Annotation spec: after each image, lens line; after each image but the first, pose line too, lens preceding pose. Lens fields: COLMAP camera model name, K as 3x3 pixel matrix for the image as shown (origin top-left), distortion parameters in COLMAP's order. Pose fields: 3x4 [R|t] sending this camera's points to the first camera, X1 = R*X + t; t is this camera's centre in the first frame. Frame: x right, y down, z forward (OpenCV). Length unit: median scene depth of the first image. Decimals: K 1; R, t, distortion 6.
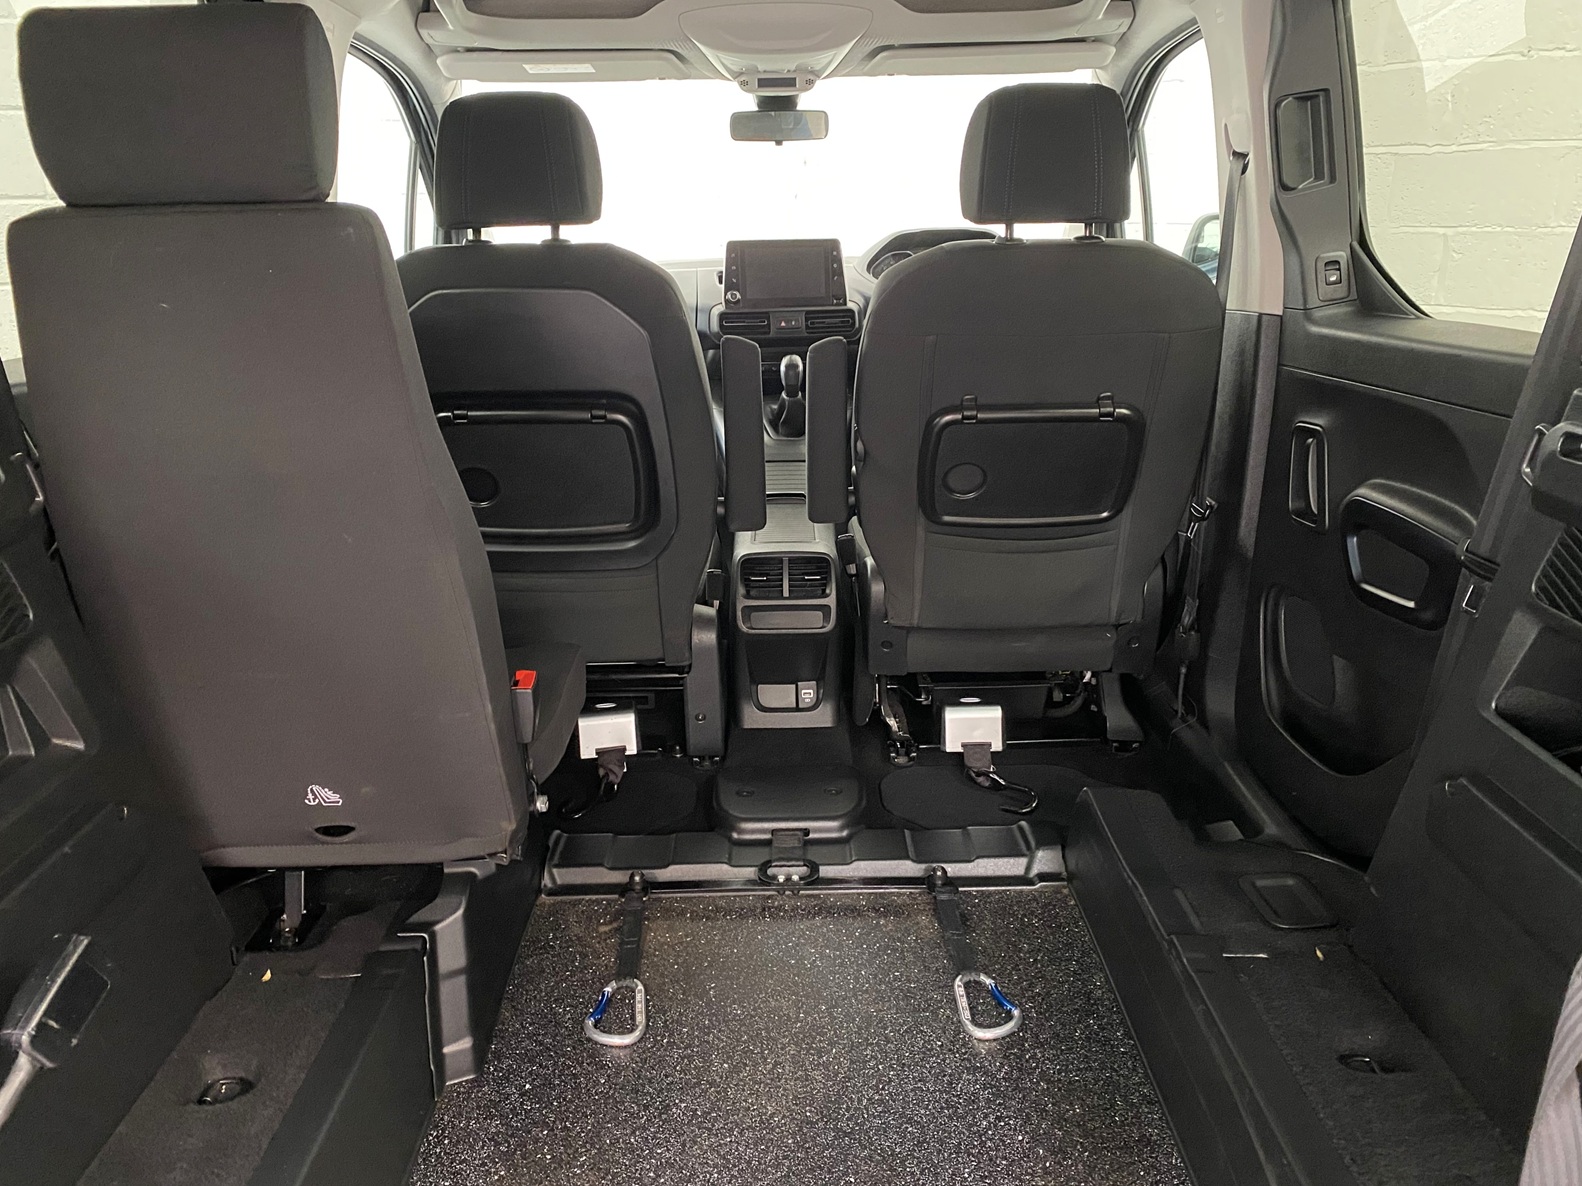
lens RADIAL K [[1211.4, 0, 800.0], [0, 1211.4, 595.9], [0, 0, 1]] dist [0.009217, -0.004797]
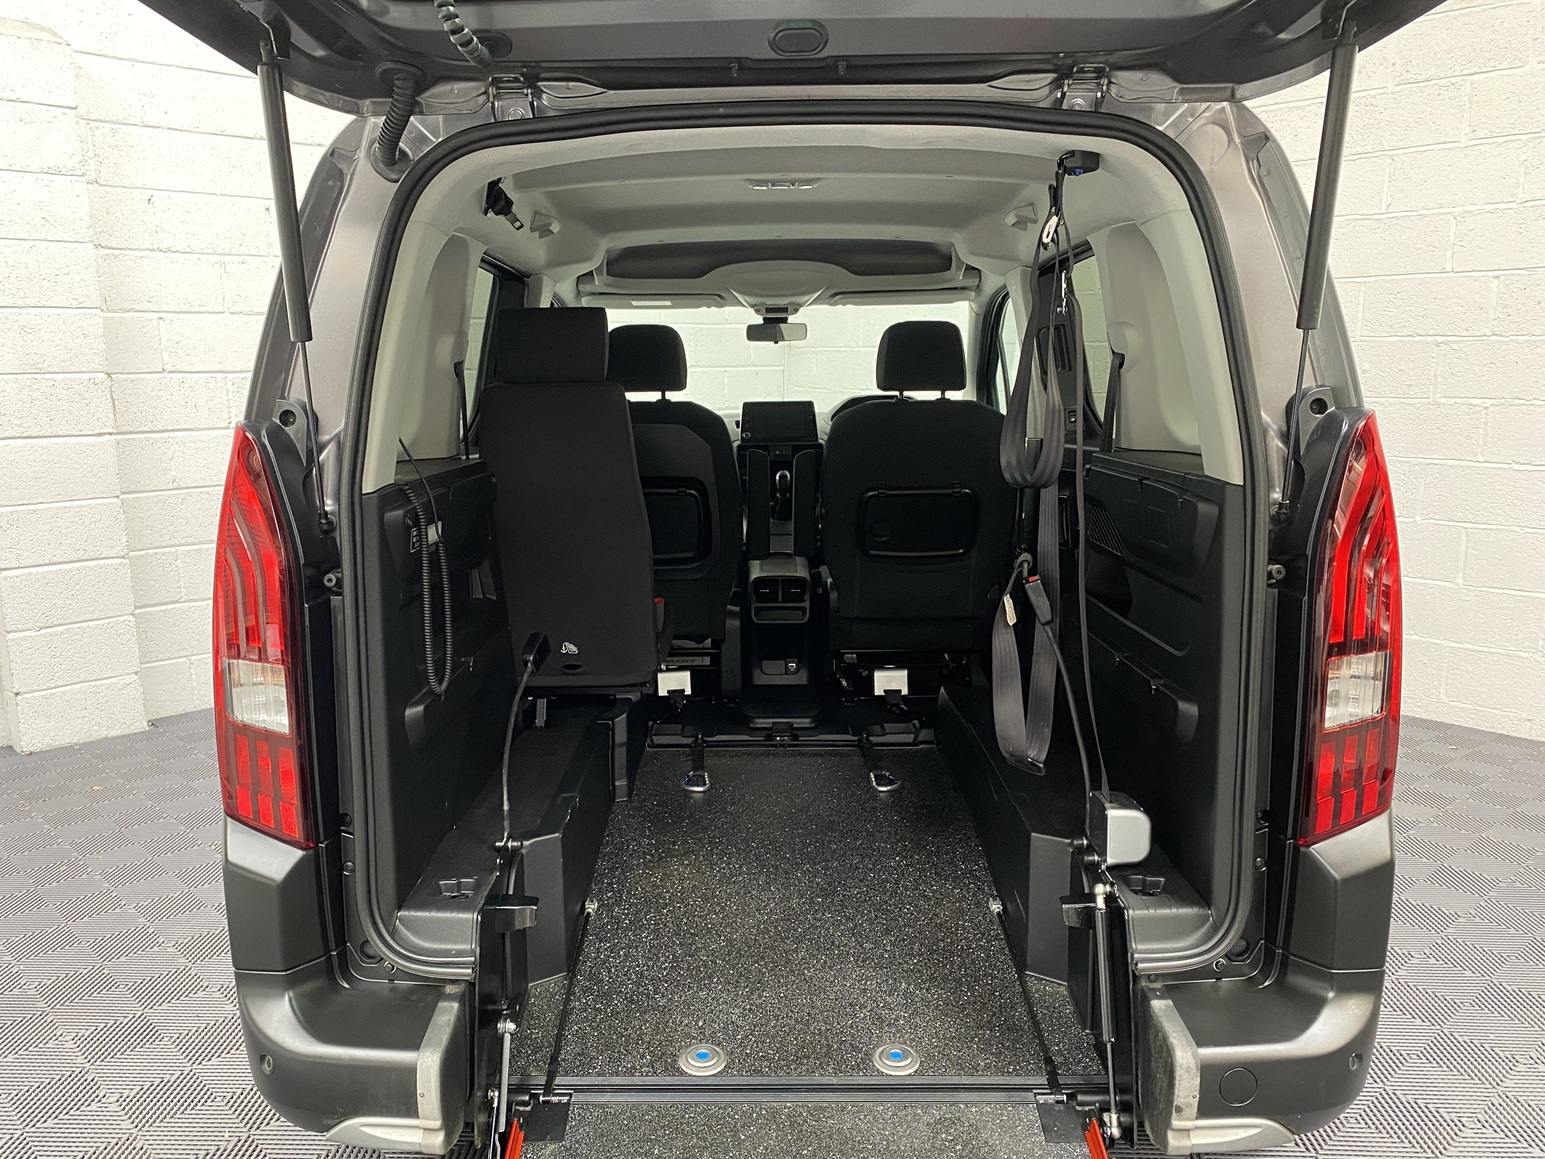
lens RADIAL K [[1195.0, 0, 739.2], [0, 1195.0, 590.5], [0, 0, 1]] dist [0.002621, 0.002052]
pose [[0.999392, 0.009501, -0.033559, -0.013428], [-0.013857, 0.991147, -0.132045, 0.207113], [0.032007, 0.132429, 0.990676, -0.673826]]
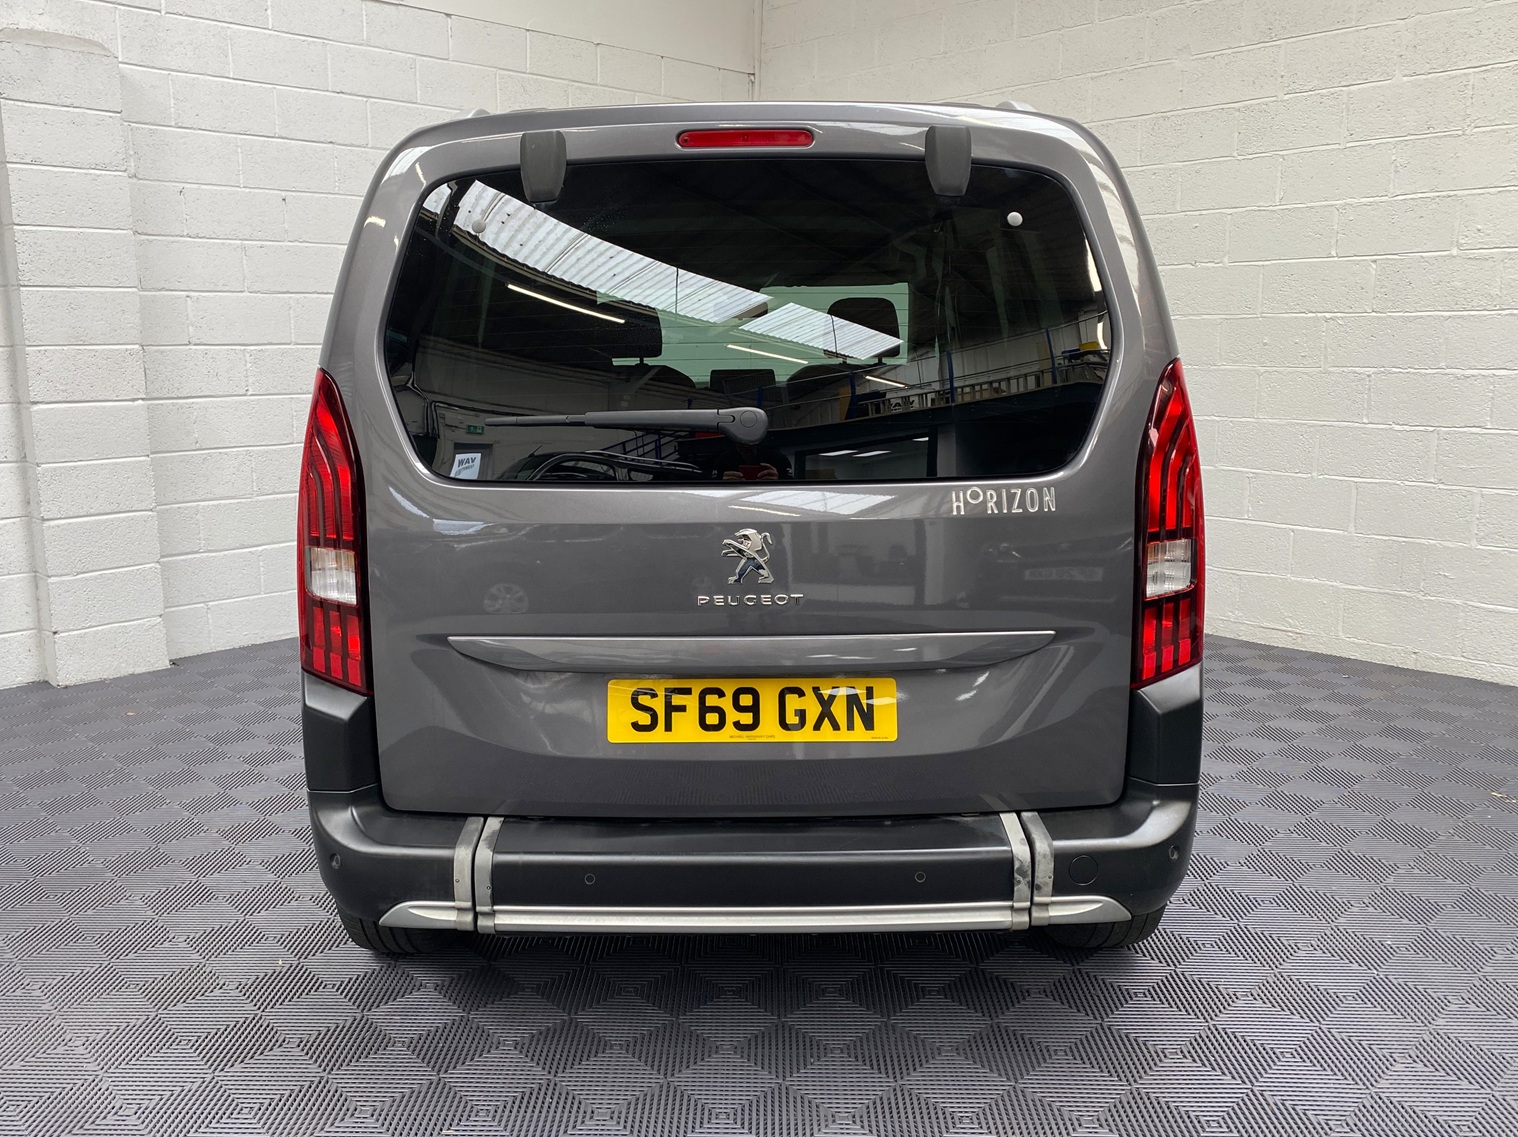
lens RADIAL K [[1185.6, 0, 726.8], [0, 1185.6, 519.3], [0, 0, 1]] dist [0.032286, -0.053030]
pose [[0.999728, 0.006442, -0.022416, 0.004976], [-0.010267, 0.984523, -0.174955, 0.303825], [0.020942, 0.175137, 0.984321, -0.902711]]
